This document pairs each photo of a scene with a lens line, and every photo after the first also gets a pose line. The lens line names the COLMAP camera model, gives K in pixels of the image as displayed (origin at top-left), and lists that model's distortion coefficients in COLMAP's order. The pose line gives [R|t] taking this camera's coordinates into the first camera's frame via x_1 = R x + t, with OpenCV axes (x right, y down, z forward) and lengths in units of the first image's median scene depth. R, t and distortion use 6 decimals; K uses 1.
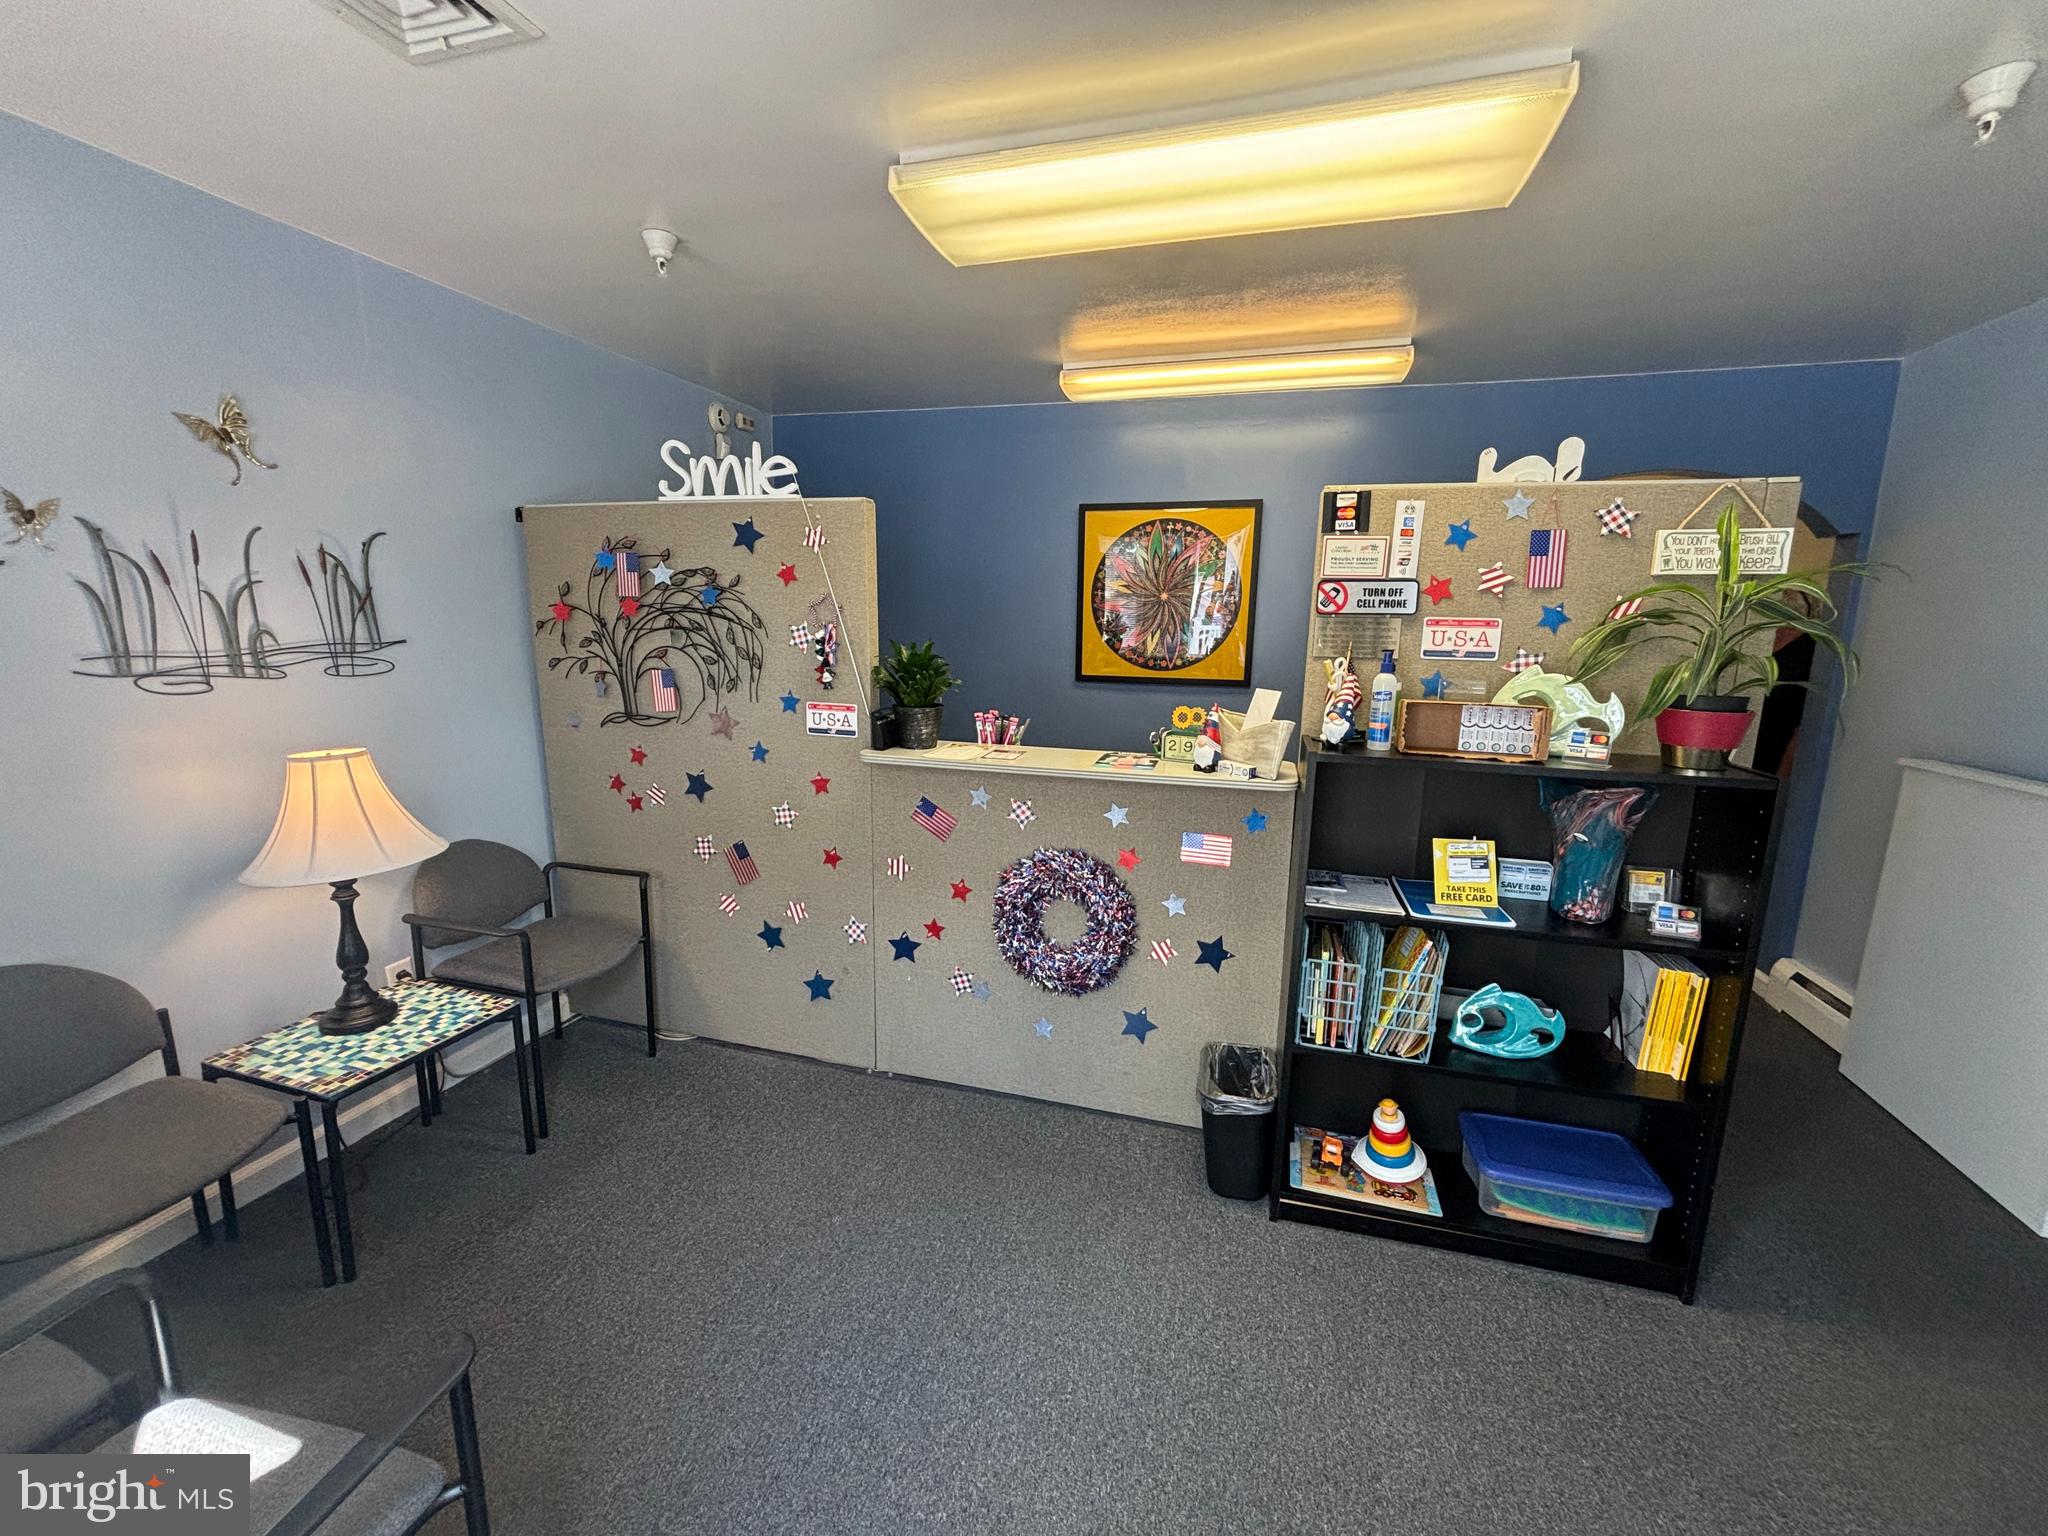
lens RADIAL K [[826.2, 0, 1022.9], [0, 826.2, 773.9], [0, 0, 1]] dist [0.001783, 0.000552]
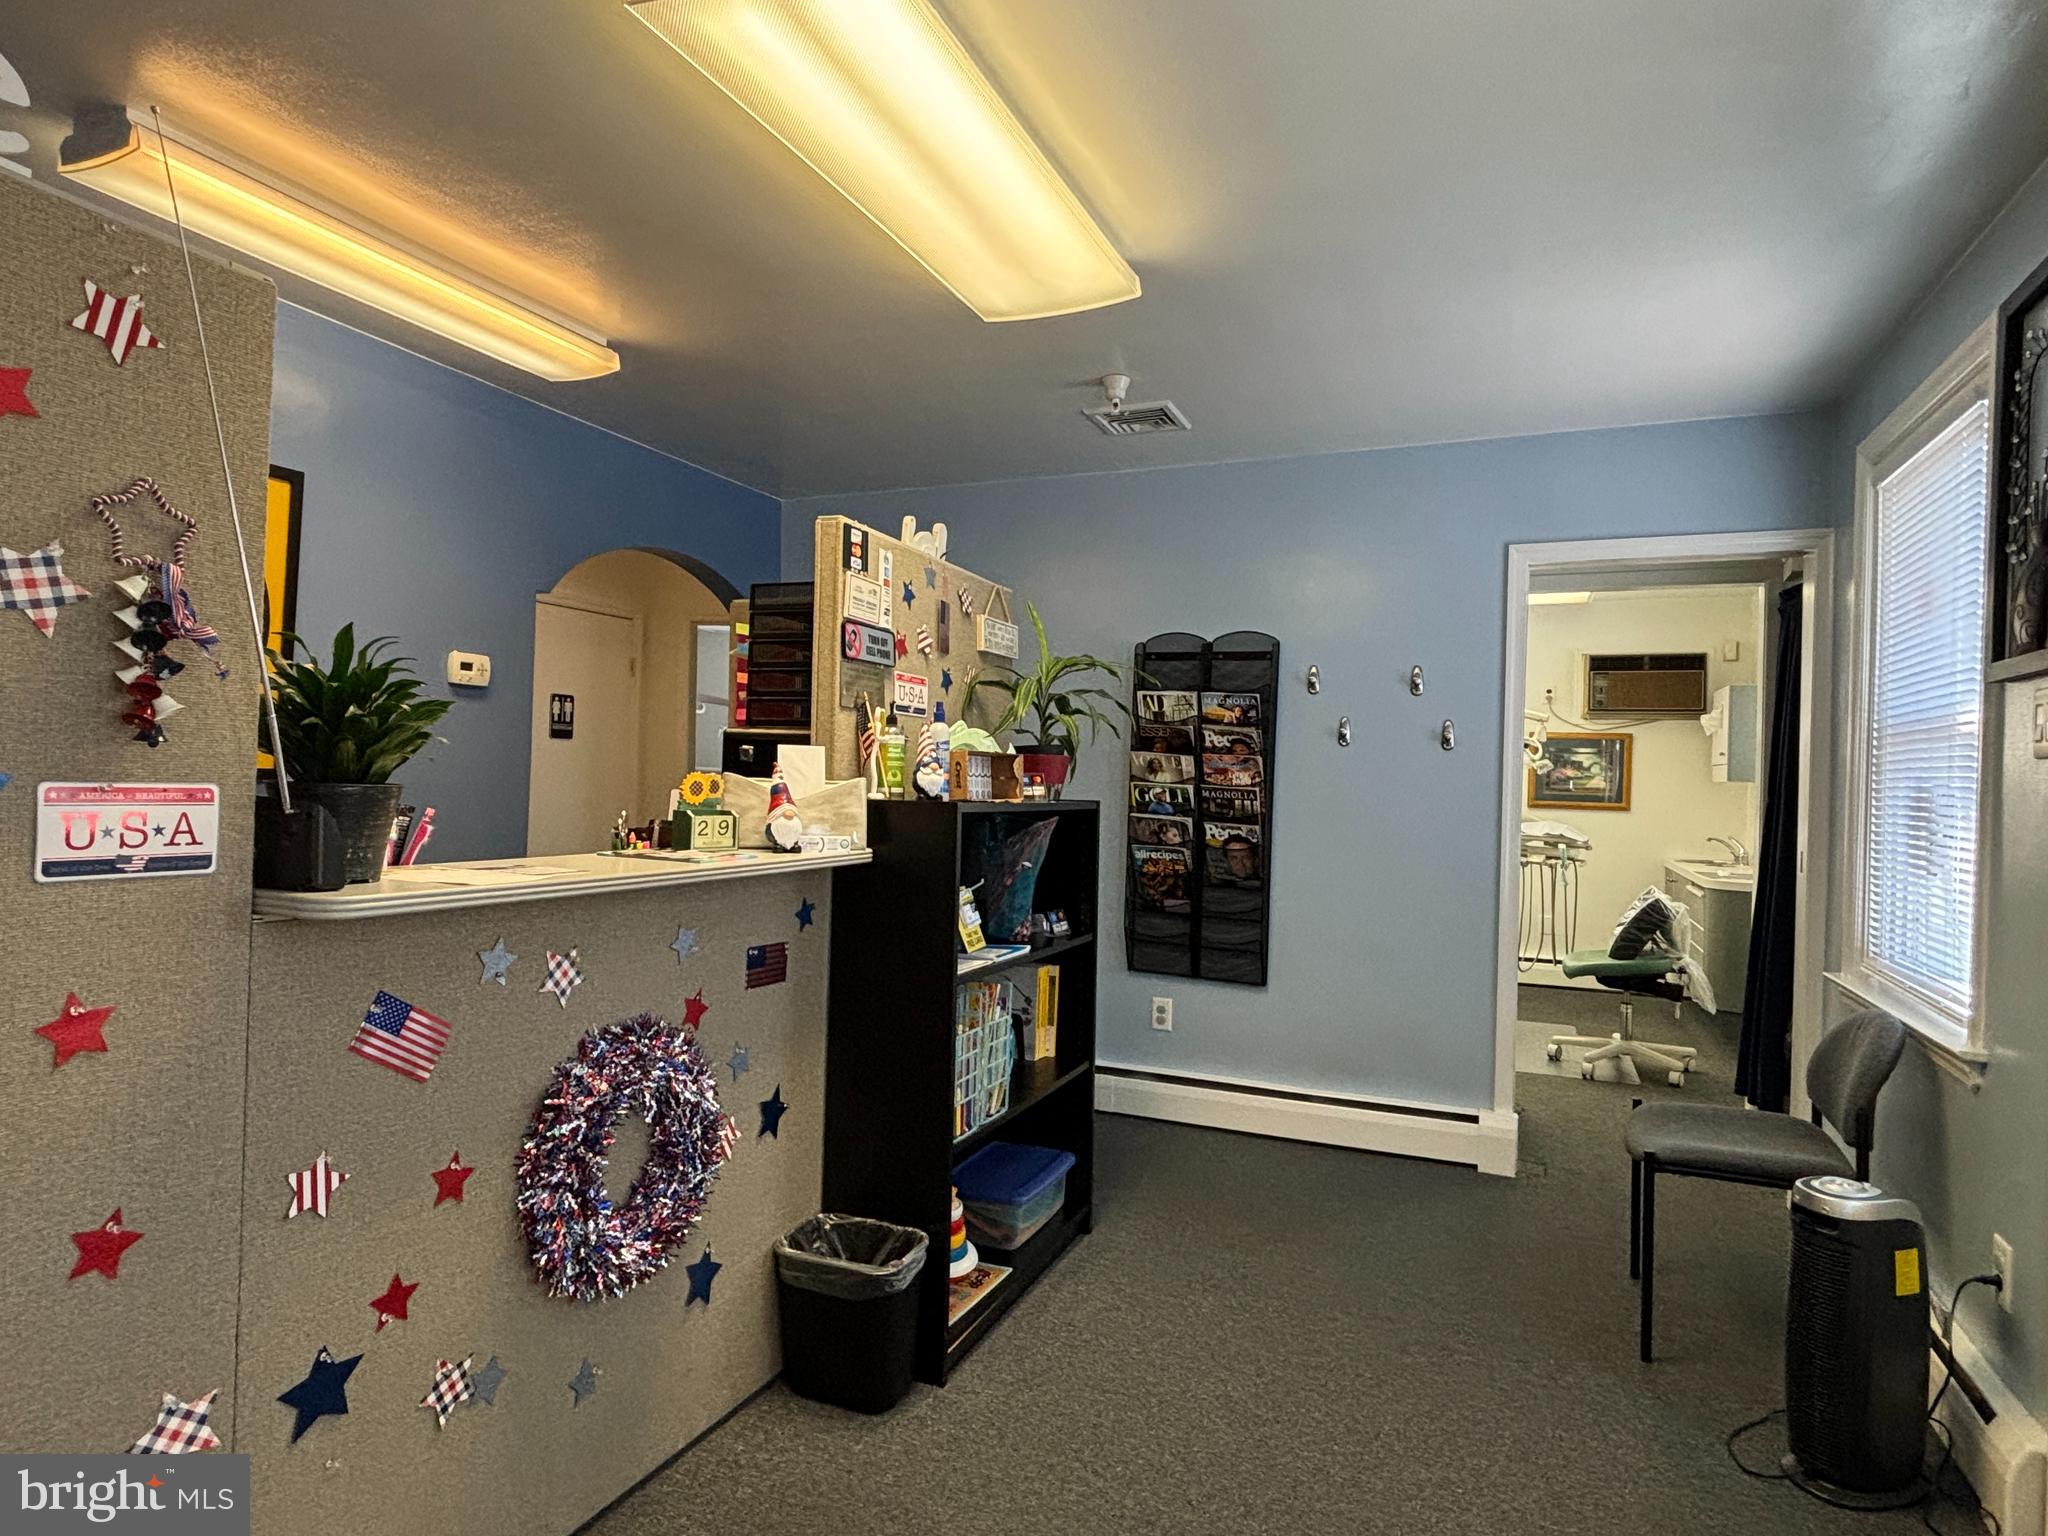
lens RADIAL K [[1146.5, 0, 1026.8], [0, 1146.5, 765.9], [0, 0, 1]] dist [0.007129, -0.000221]
pose [[0.124301, 0.000203, 0.992245, -0.828889], [0.161627, 0.986640, -0.020449, -0.026540], [-0.978992, 0.162916, 0.122608, 0.698824]]
